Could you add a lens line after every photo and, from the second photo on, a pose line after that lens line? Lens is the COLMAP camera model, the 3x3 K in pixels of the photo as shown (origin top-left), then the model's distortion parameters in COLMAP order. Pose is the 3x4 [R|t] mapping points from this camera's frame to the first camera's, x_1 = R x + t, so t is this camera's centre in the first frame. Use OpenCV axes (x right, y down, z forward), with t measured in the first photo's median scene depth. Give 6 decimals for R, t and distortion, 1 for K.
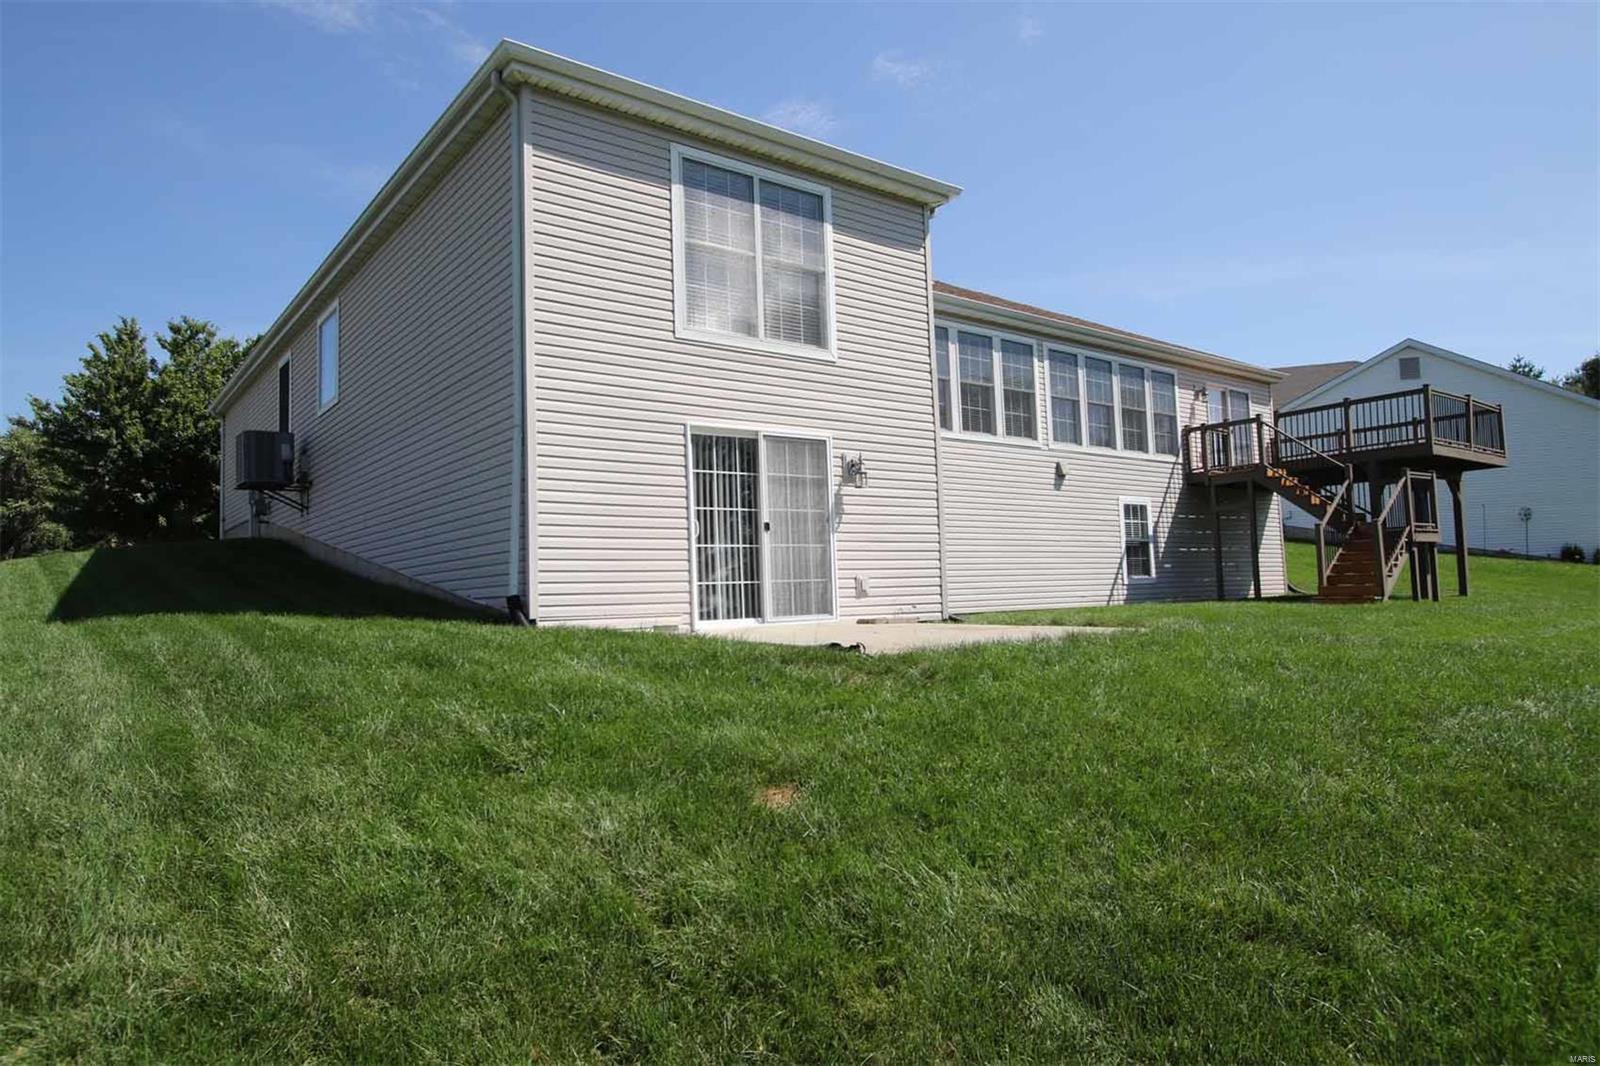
lens RADIAL K [[987.4, 0, 790.1], [0, 987.4, 524.8], [0, 0, 1]] dist [-0.003971, 0.008563]
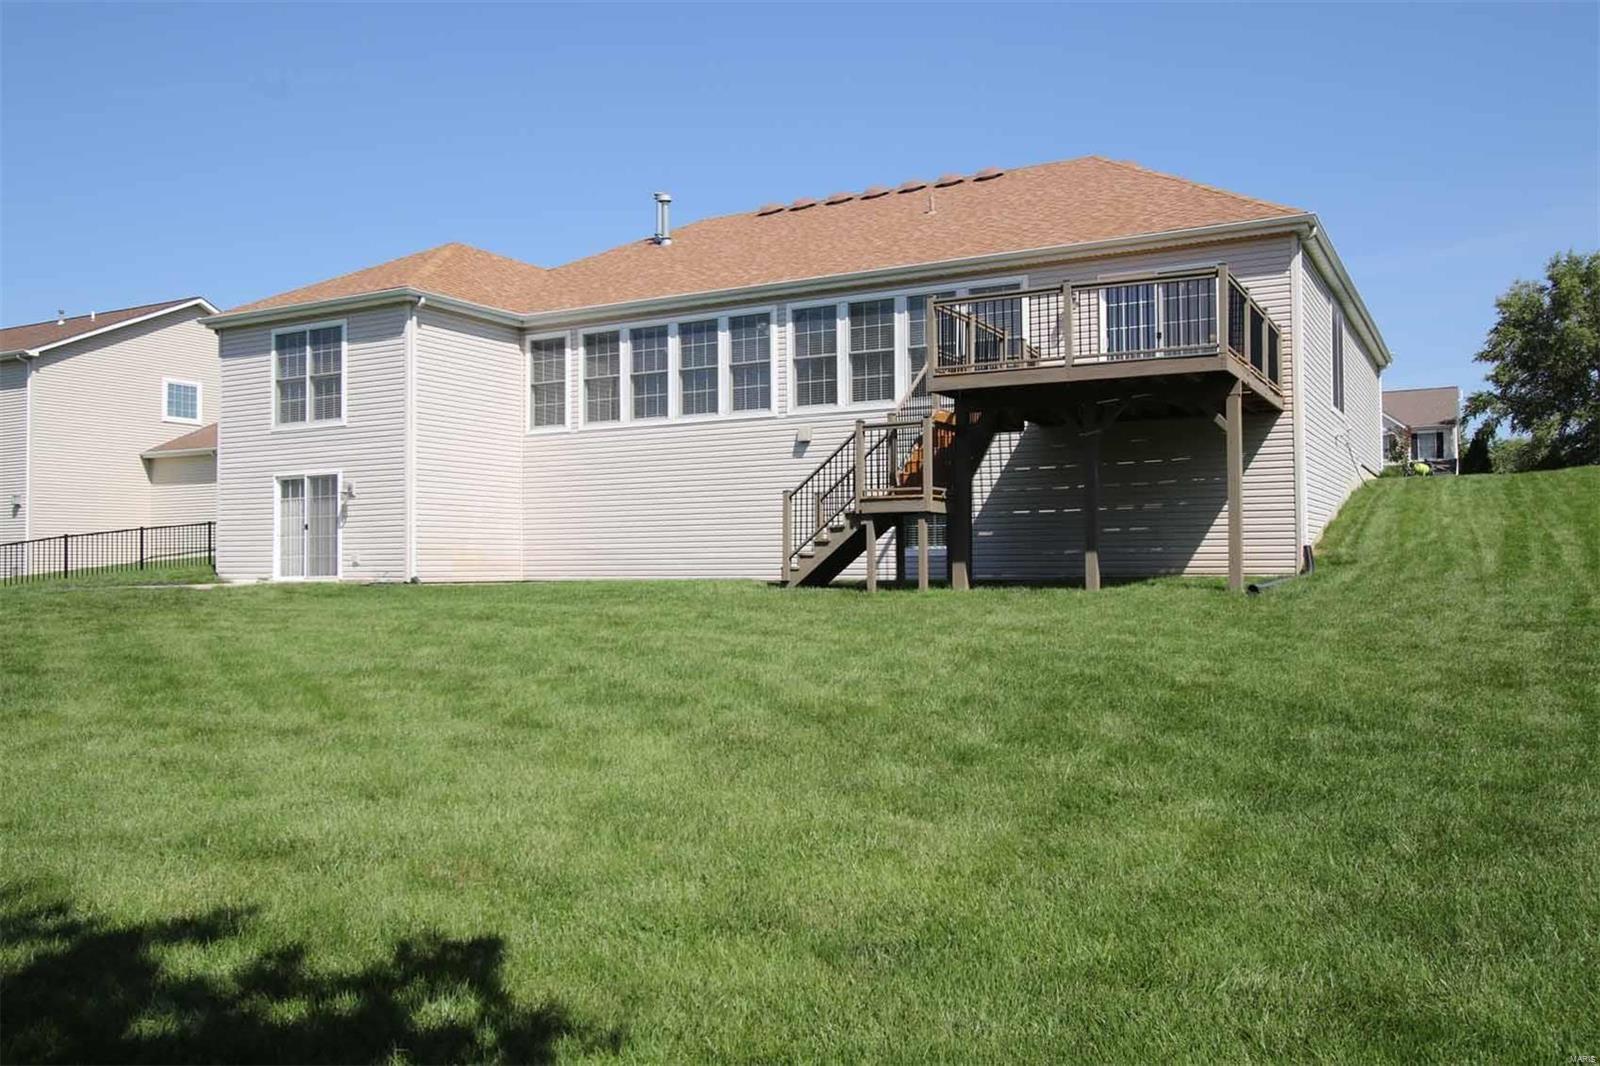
lens RADIAL K [[1289.4, 0, 786.5], [0, 1289.4, 535.7], [0, 0, 1]] dist [0.004084, 0.015553]
pose [[0.397206, 0.007723, -0.917697, 1.395240], [0.064745, 0.997237, 0.036416, -0.005789], [0.915443, -0.073881, 0.395608, 0.478161]]
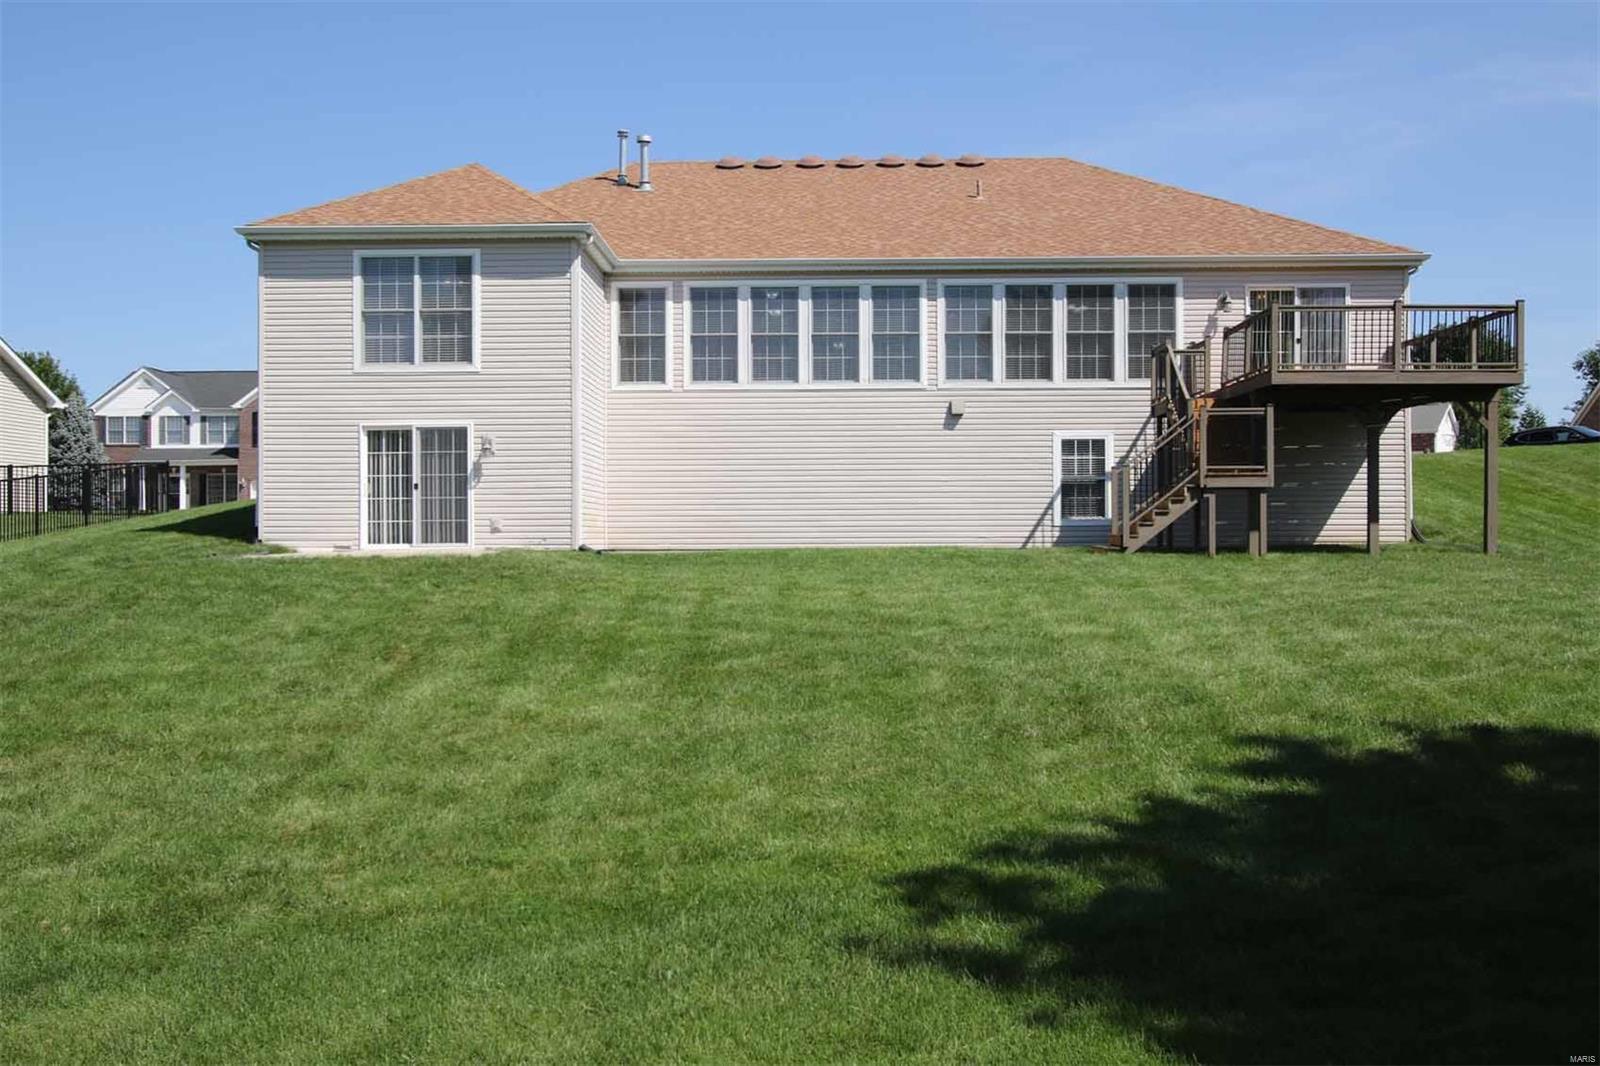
lens RADIAL K [[1435.1, 0, 793.9], [0, 1435.1, 528.3], [0, 0, 1]] dist [0.013815, -0.002583]
pose [[0.781246, 0.026438, -0.623663, 1.034229], [0.026238, 0.996829, 0.075124, -0.048110], [0.623672, -0.075053, 0.778075, -0.225863]]
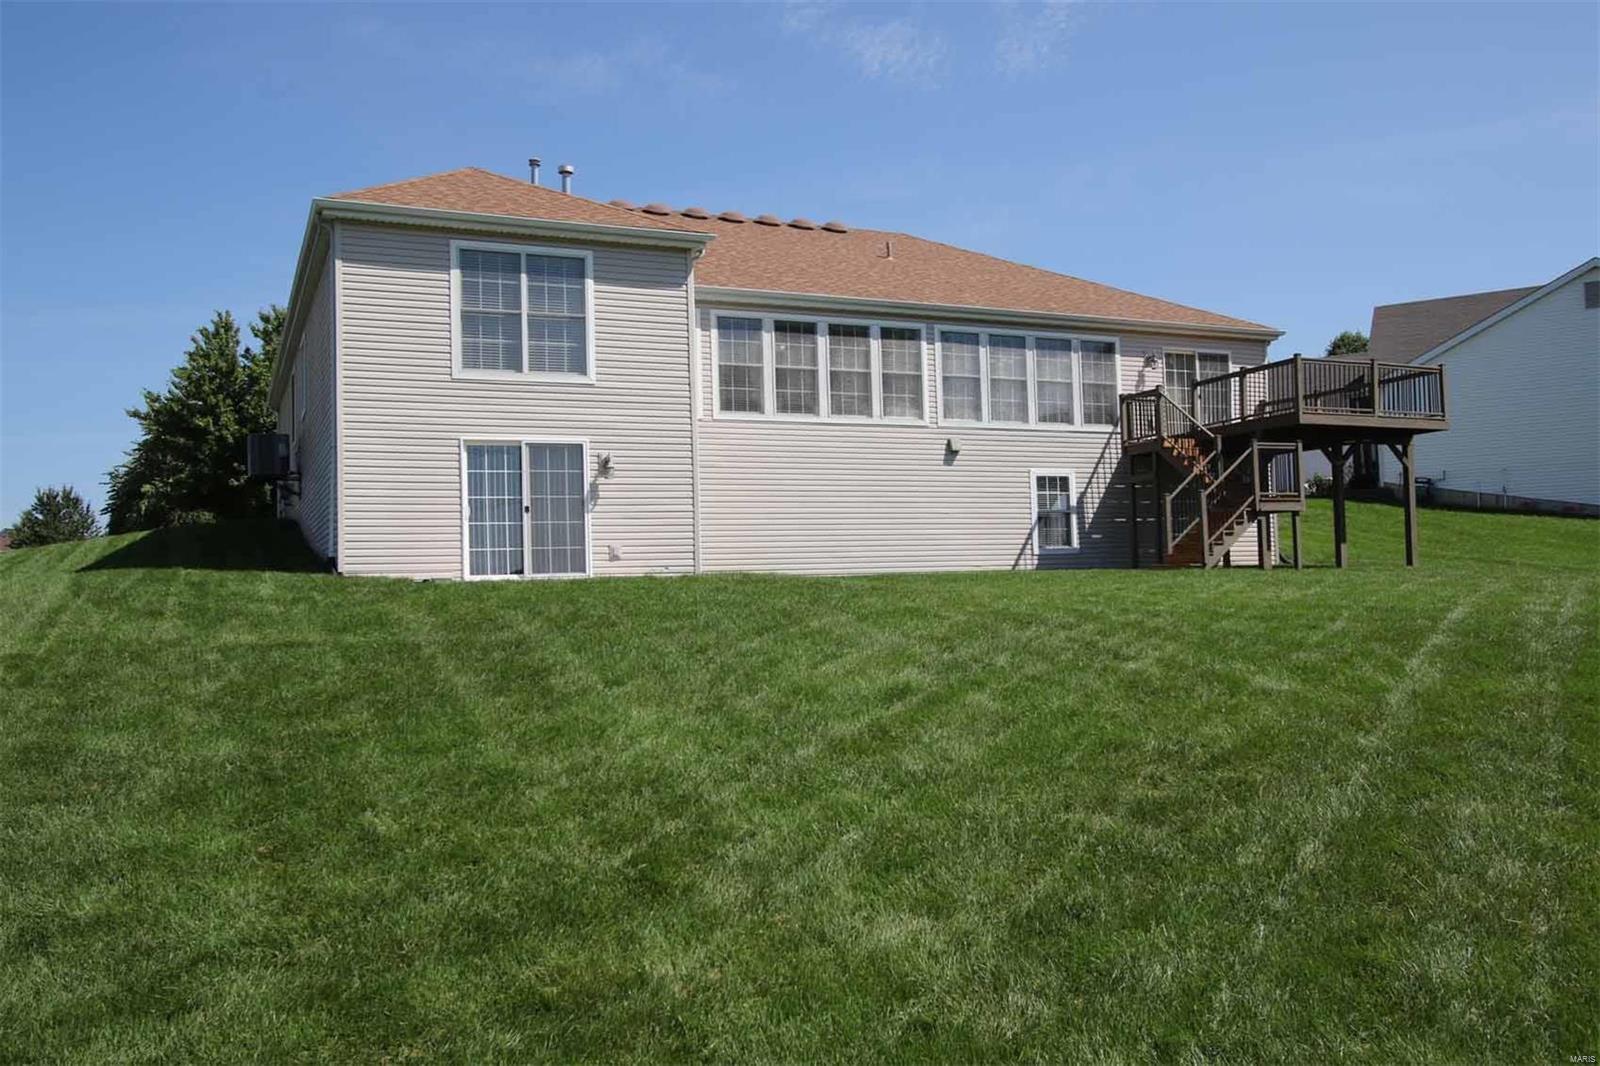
lens RADIAL K [[1289.4, 0, 795.5], [0, 1289.4, 520.1], [0, 0, 1]] dist [0.004084, 0.015553]
pose [[0.973357, -0.009578, -0.229093, 0.419948], [0.015126, 0.999633, 0.022475, -0.009704], [0.228793, -0.025342, 0.973145, -0.376421]]
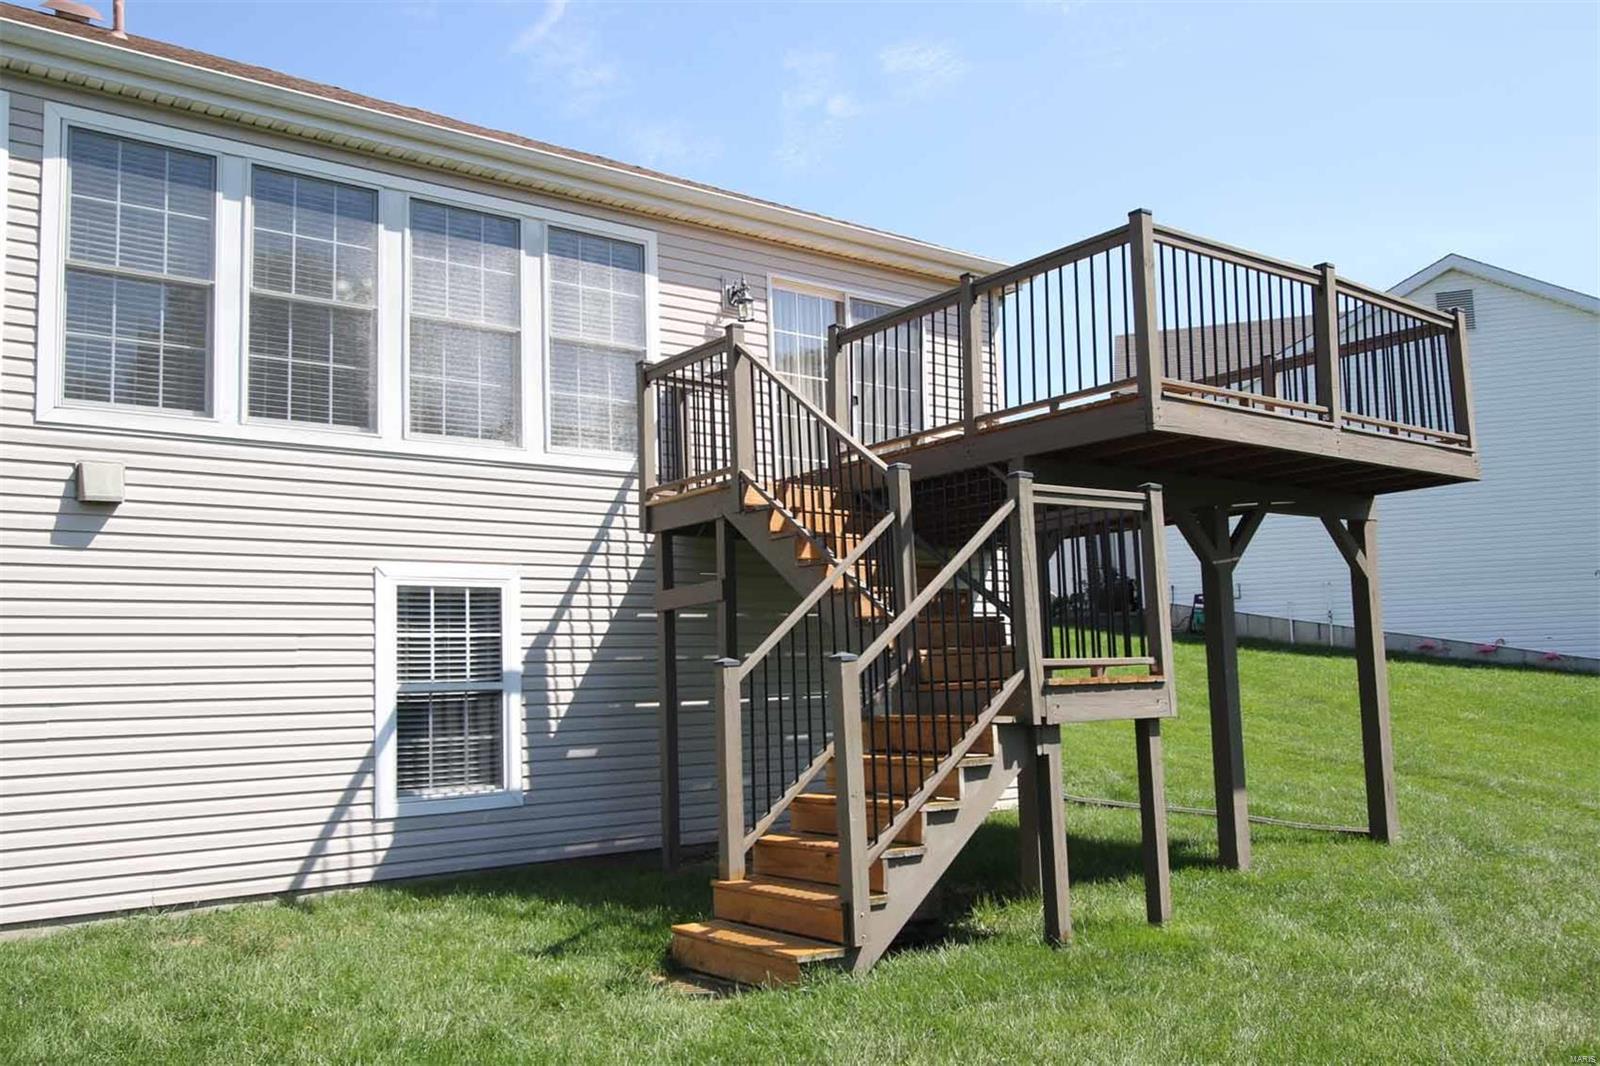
lens RADIAL K [[1363.9, 0, 789.9], [0, 1363.9, 537.3], [0, 0, 1]] dist [-0.007235, 0.007767]
pose [[0.999917, -0.002223, 0.012707, 0.494824], [0.002727, 0.999204, -0.039797, -0.019687], [-0.012608, 0.039828, 0.999127, 0.535145]]
